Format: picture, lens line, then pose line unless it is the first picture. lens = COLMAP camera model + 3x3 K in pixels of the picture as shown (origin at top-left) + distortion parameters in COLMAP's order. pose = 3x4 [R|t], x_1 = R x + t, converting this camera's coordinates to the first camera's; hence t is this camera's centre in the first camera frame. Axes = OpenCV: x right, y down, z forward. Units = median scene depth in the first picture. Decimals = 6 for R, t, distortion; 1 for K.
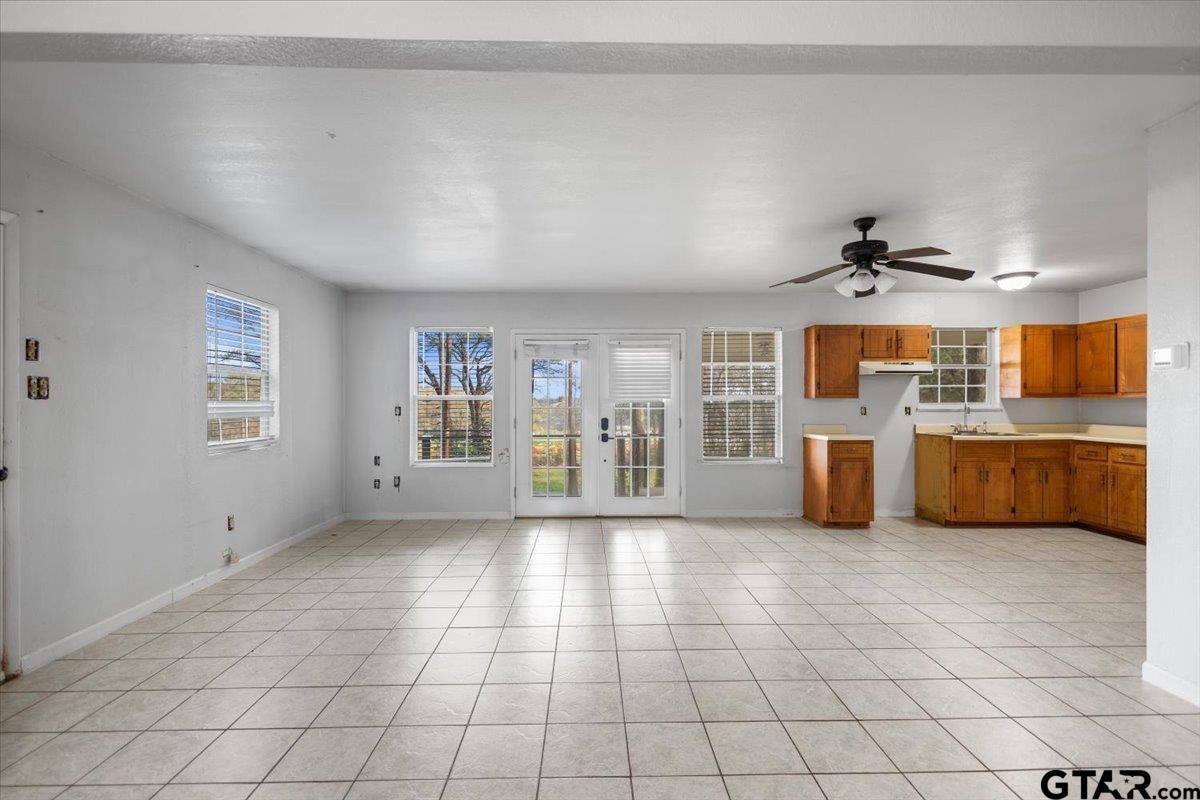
lens RADIAL K [[558.4, 0, 598.4], [0, 558.4, 401.5], [0, 0, 1]] dist [0.012683, -0.003574]
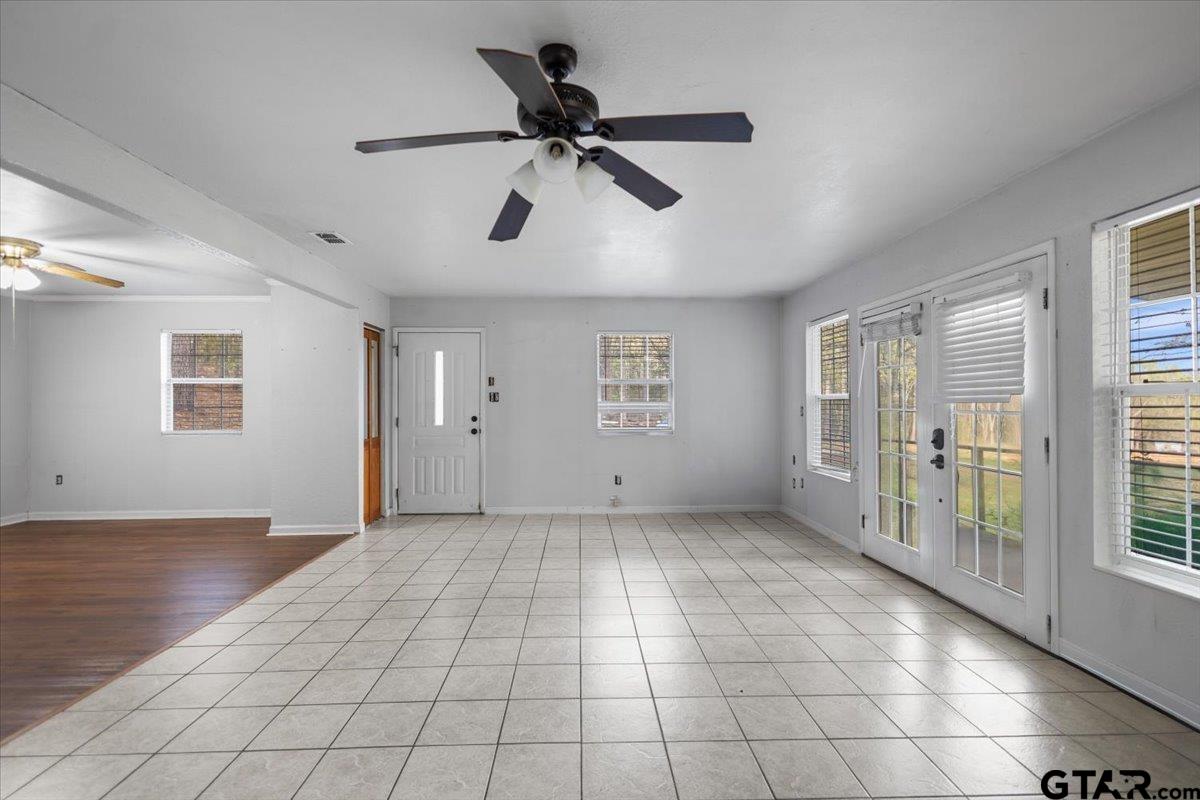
lens RADIAL K [[558.4, 0, 601.0], [0, 558.4, 402.3], [0, 0, 1]] dist [0.012683, -0.003574]
pose [[0.009921, -0.000817, -0.999950, 0.632036], [0.003630, 0.999993, -0.000781, 0.000592], [0.999944, -0.003622, 0.009924, 0.659169]]
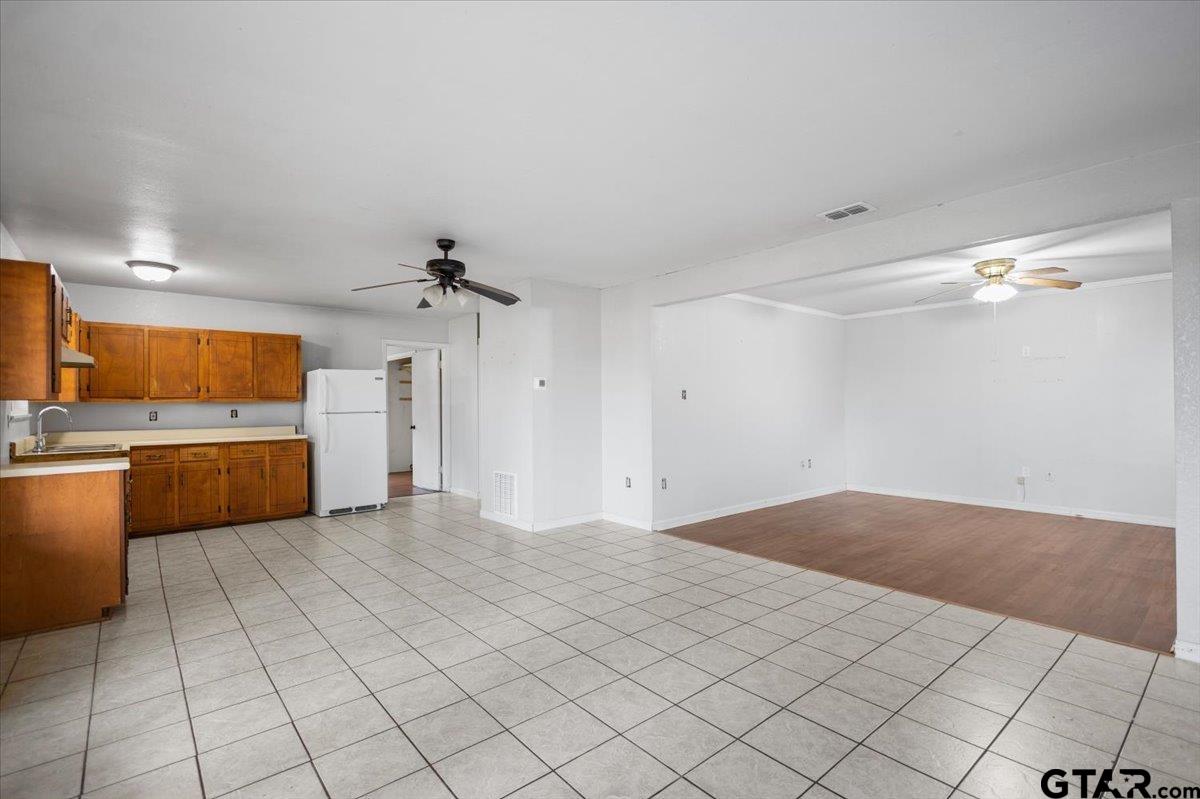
lens RADIAL K [[558.4, 0, 598.4], [0, 558.4, 399.4], [0, 0, 1]] dist [0.012683, -0.003574]
pose [[-0.624030, 0.011546, 0.781315, -0.374127], [0.008565, 0.999932, -0.007935, 0.003047], [-0.781354, 0.001740, -0.624086, 0.931337]]
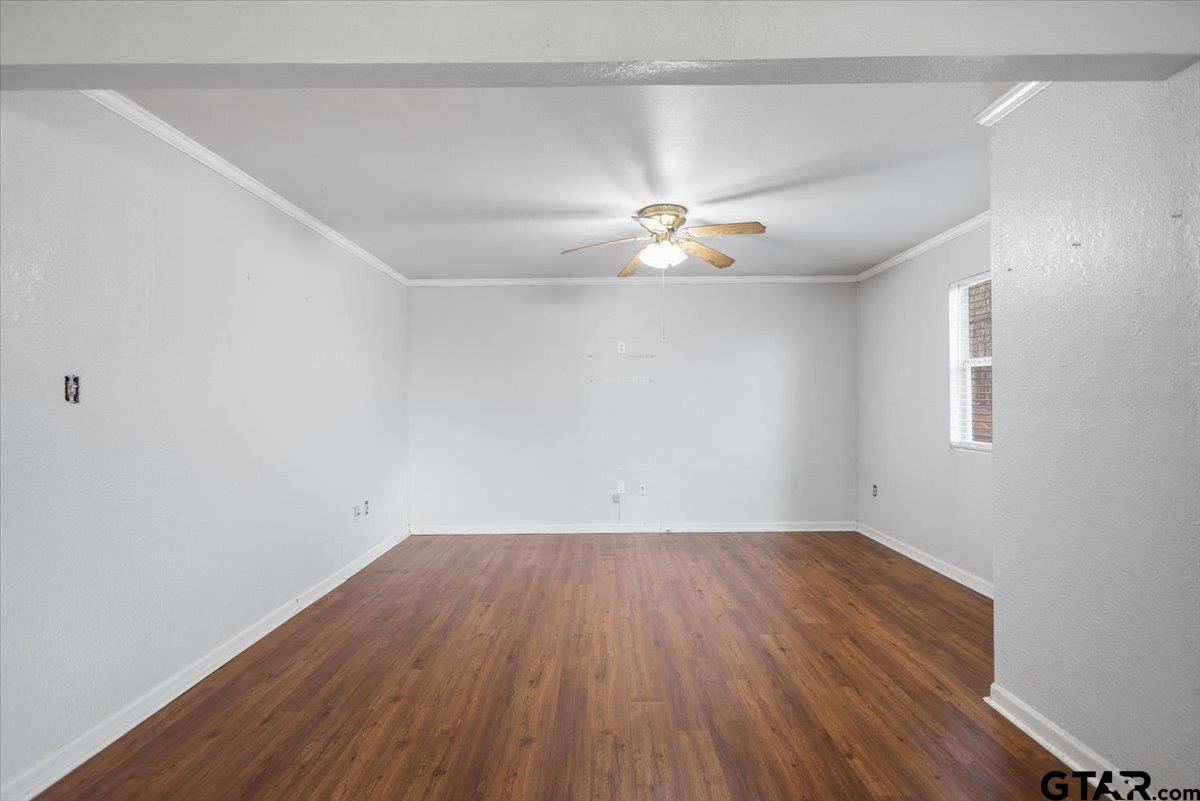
lens RADIAL K [[558.4, 0, 599.2], [0, 558.4, 402.0], [0, 0, 1]] dist [0.012683, -0.003574]
pose [[-0.999377, 0.008976, 0.034128, -0.037230], [0.008995, 0.999959, 0.000403, -0.001104], [-0.034123, 0.000710, -0.999417, 0.537919]]
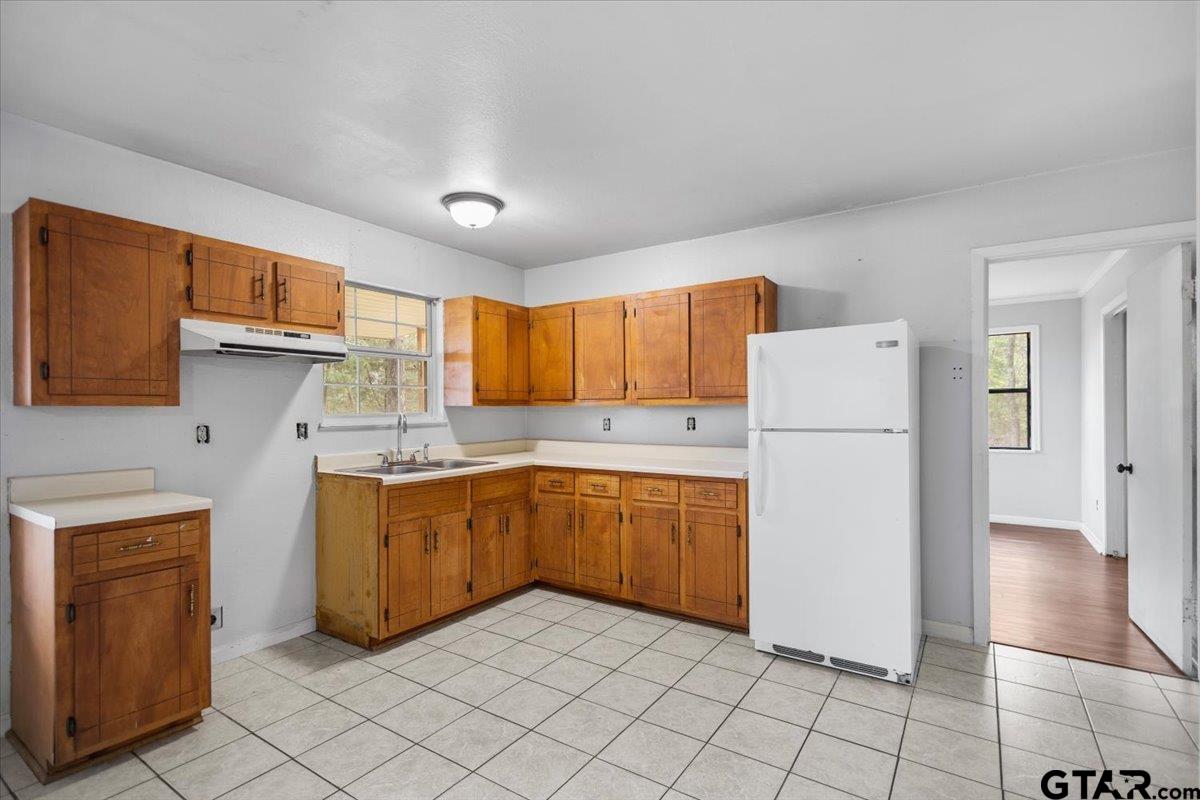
lens RADIAL K [[558.4, 0, 599.4], [0, 558.4, 410.6], [0, 0, 1]] dist [0.012683, -0.003574]
pose [[0.578725, -0.003974, 0.815513, 0.305125], [0.004307, 0.999989, 0.001817, -0.001719], [-0.815511, 0.002461, 0.578736, 0.502940]]
